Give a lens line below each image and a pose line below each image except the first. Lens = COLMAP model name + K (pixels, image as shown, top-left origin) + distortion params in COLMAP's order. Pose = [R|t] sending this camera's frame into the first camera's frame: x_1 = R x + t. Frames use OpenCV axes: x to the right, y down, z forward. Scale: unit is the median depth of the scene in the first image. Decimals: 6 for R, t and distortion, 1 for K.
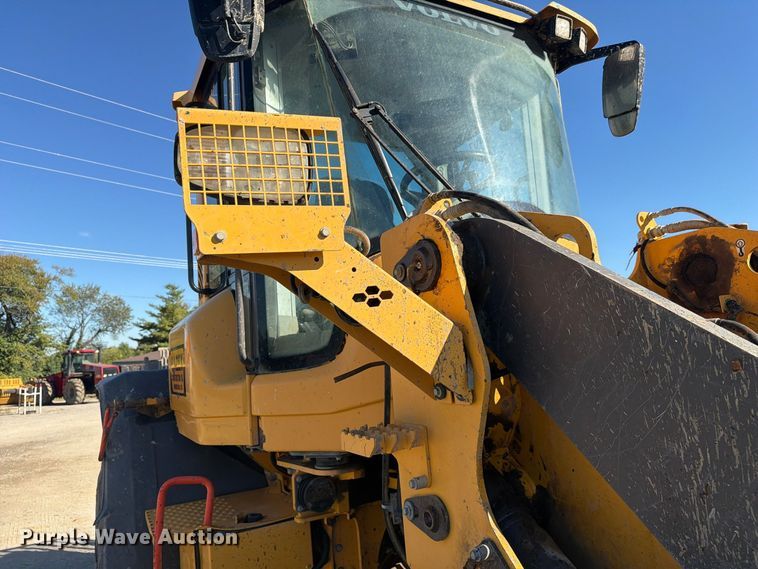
lens RADIAL K [[548.8, 0, 379.0], [0, 548.8, 284.5], [0, 0, 1]] dist [0.000854, -0.000177]
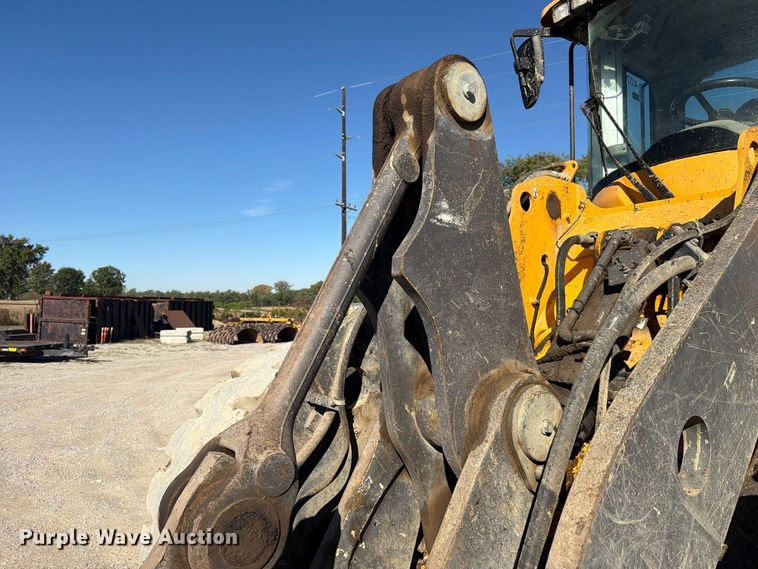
lens RADIAL K [[534.4, 0, 379.0], [0, 534.4, 284.5], [0, 0, 1]] dist [0.084203, -0.110340]
pose [[0.170215, 0.012557, -0.985327, 0.037876], [0.112700, 0.993110, 0.032125, 0.001980], [0.978941, -0.116515, 0.167627, 0.003216]]
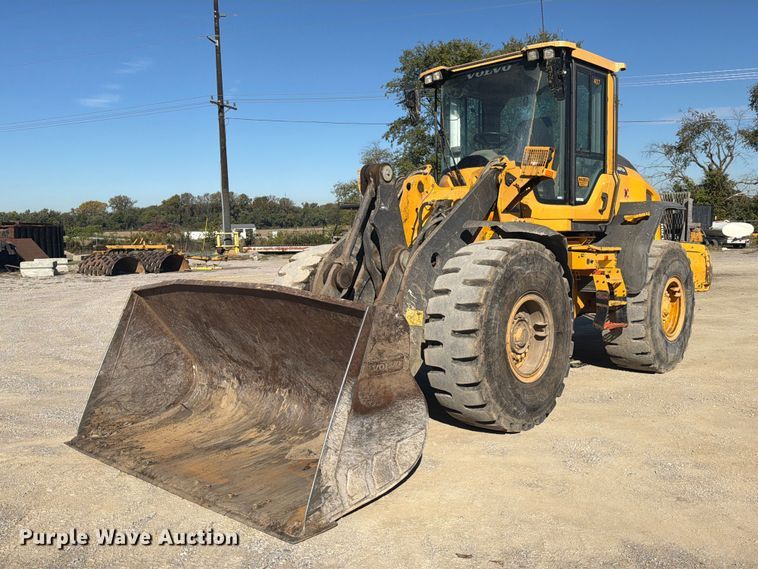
lens RADIAL K [[688.1, 0, 376.8], [0, 688.1, 287.6], [0, 0, 1]] dist [0.049783, -0.011674]
pose [[0.335803, 0.129994, -0.932919, 0.104562], [0.121951, 0.976095, 0.179906, -0.005425], [0.934004, -0.174184, 0.311923, -0.021592]]
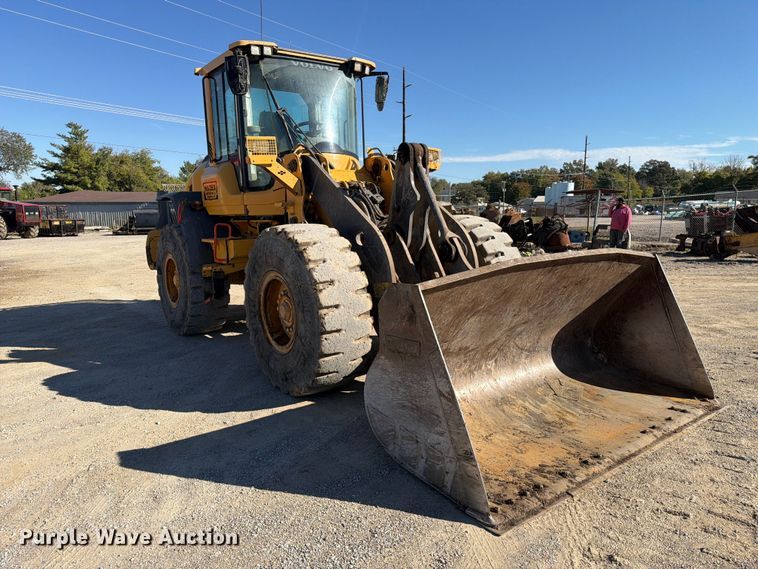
lens RADIAL K [[534.4, 0, 379.0], [0, 534.4, 284.5], [0, 0, 1]] dist [0.084203, -0.110340]
pose [[0.987222, 0.020198, 0.158065, 0.001804], [-0.060742, 0.964741, 0.256097, -0.004927], [-0.147319, -0.262426, 0.953640, -0.065997]]
